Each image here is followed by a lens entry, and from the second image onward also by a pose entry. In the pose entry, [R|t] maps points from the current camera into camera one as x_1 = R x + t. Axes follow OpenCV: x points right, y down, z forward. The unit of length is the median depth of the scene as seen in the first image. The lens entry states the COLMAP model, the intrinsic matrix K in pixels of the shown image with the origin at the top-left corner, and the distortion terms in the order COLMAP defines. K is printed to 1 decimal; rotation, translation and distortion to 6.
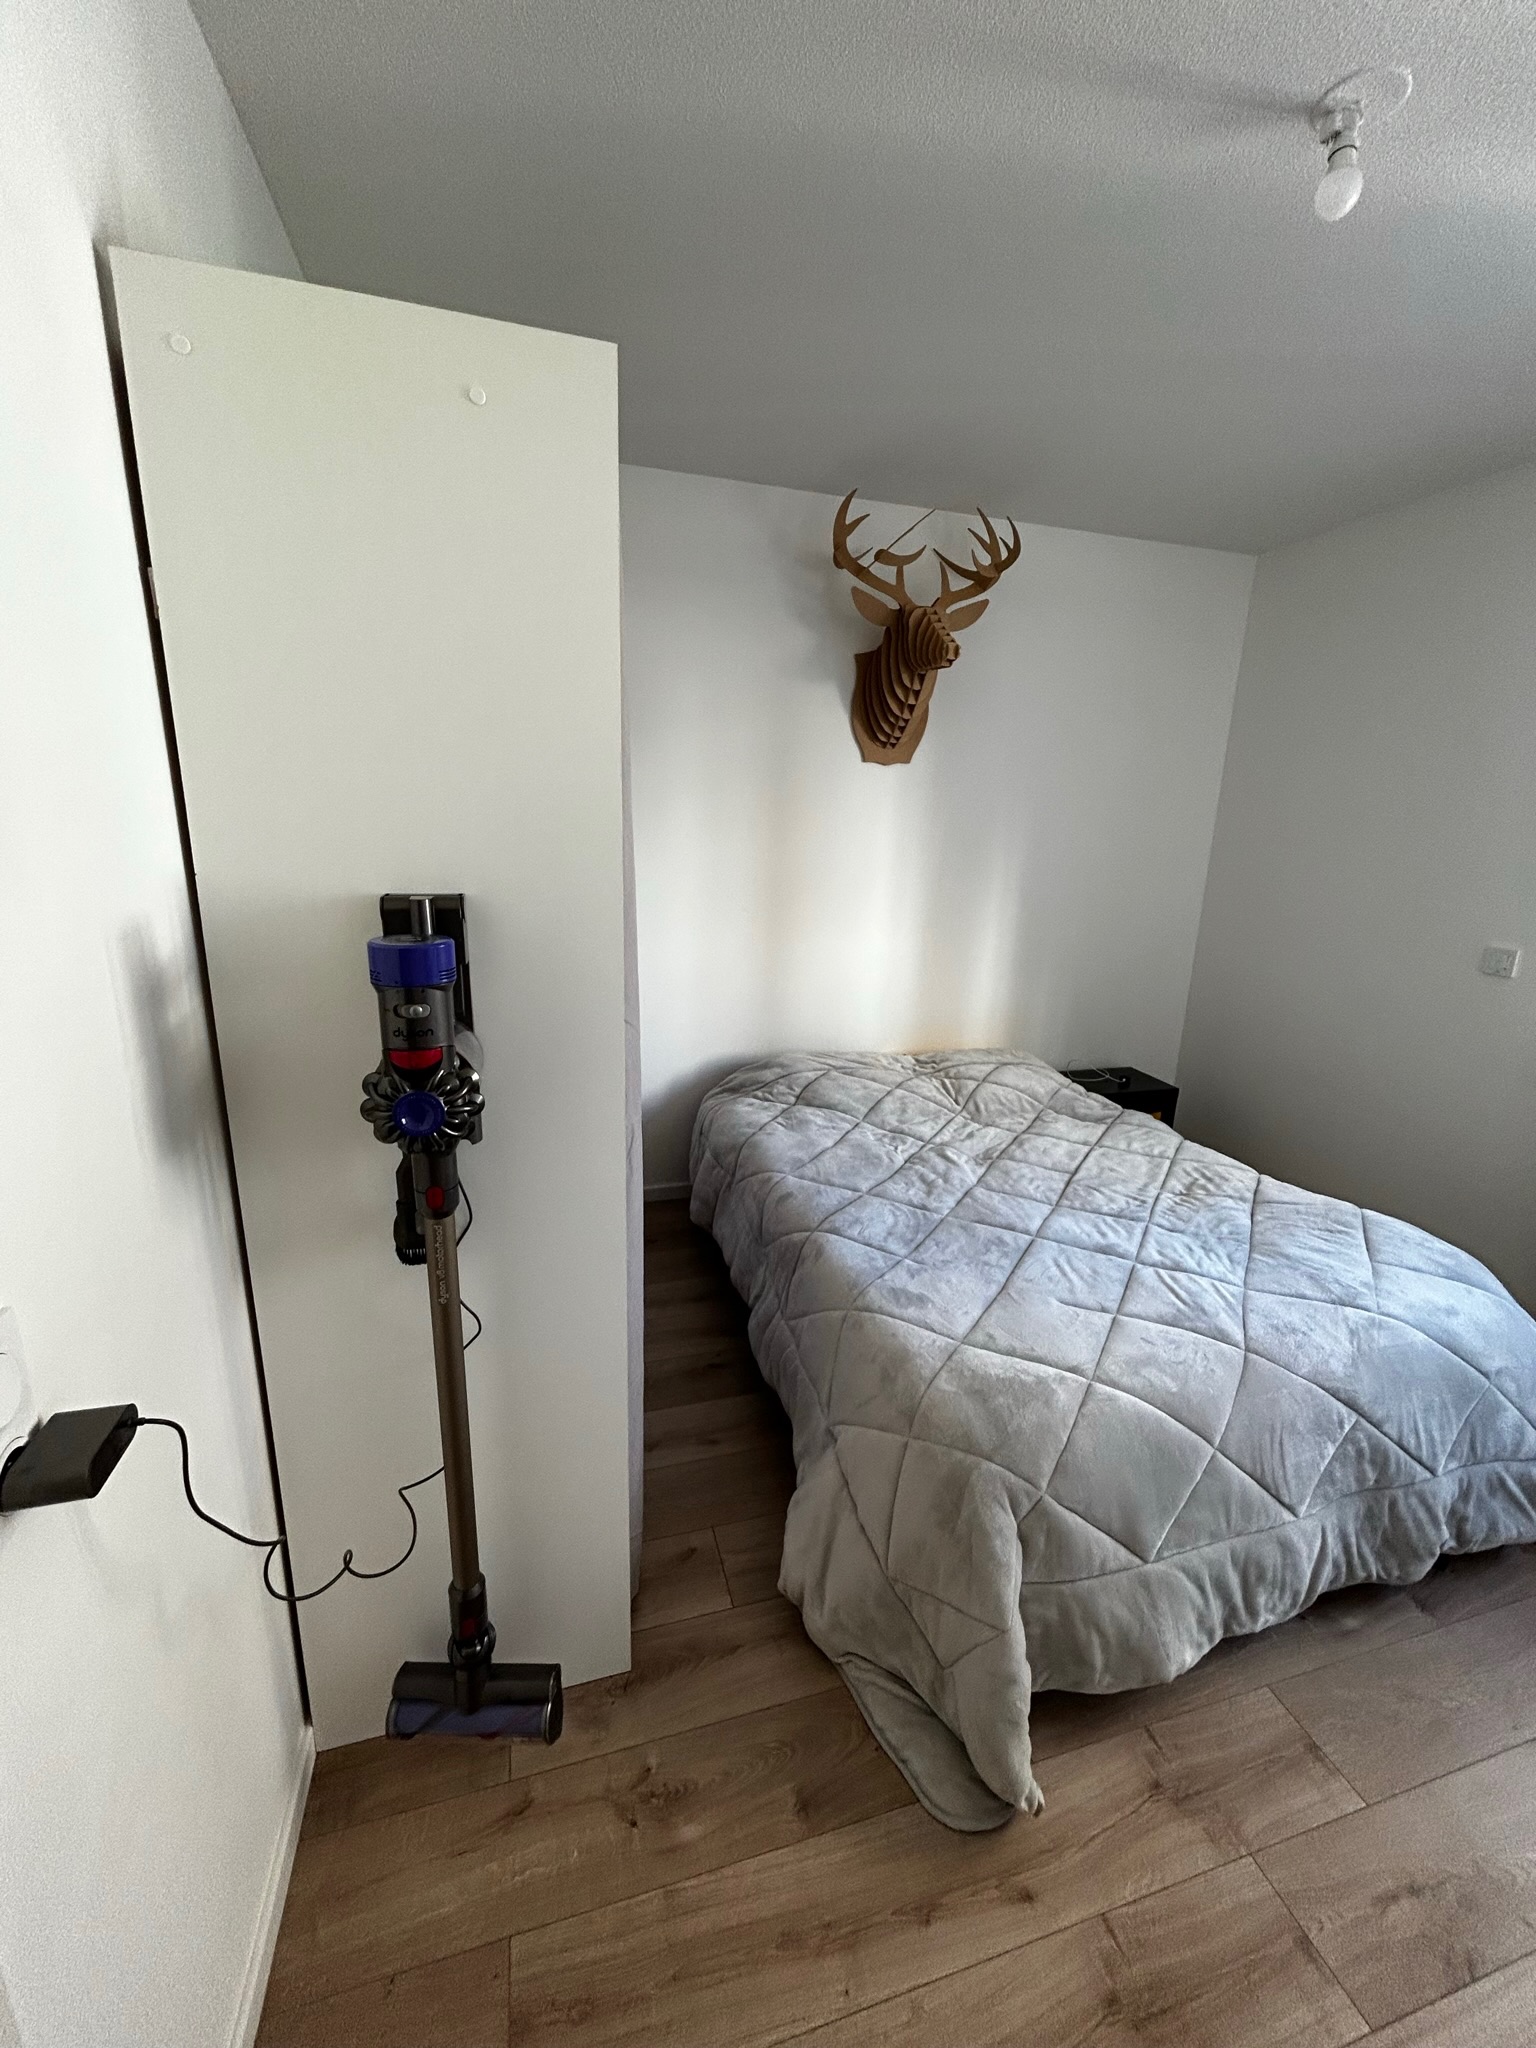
lens RADIAL K [[819.3, 0, 769.3], [0, 819.3, 1026.7], [0, 0, 1]] dist [0.000175, -0.000018]
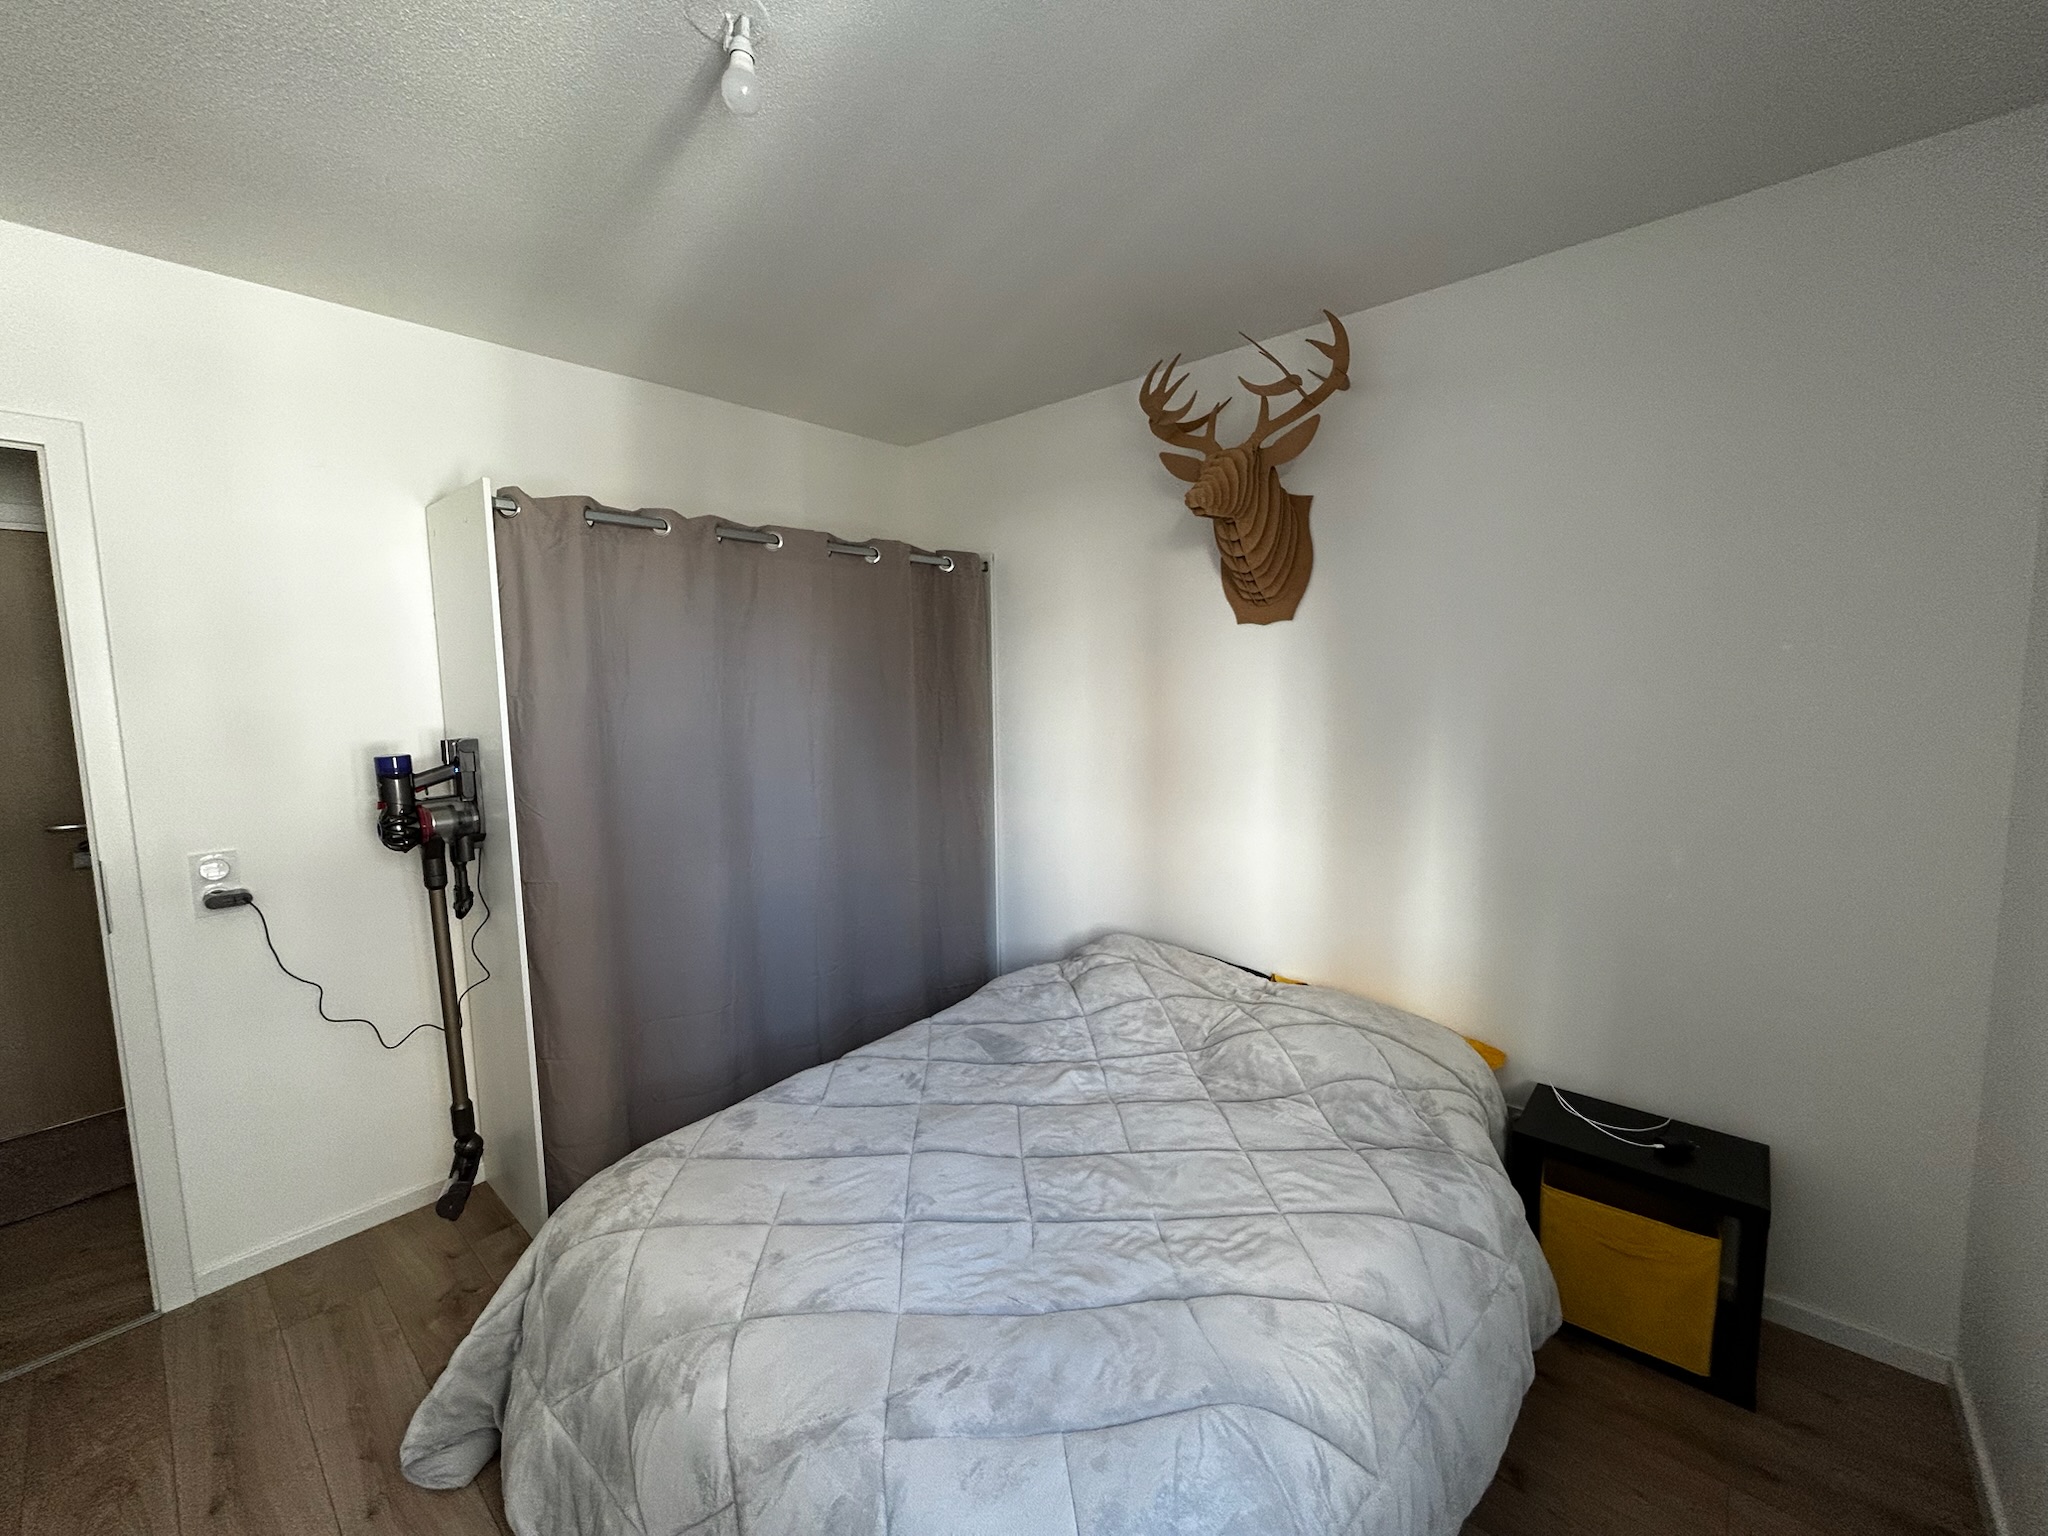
lens RADIAL K [[819.3, 0, 1026.1], [0, 819.3, 763.8], [0, 0, 1]] dist [0.000175, -0.000018]
pose [[0.521914, 0.042173, -0.851955, 0.808920], [-0.181197, 0.981464, -0.062419, -0.086165], [0.833531, 0.186950, 0.519881, 0.411930]]
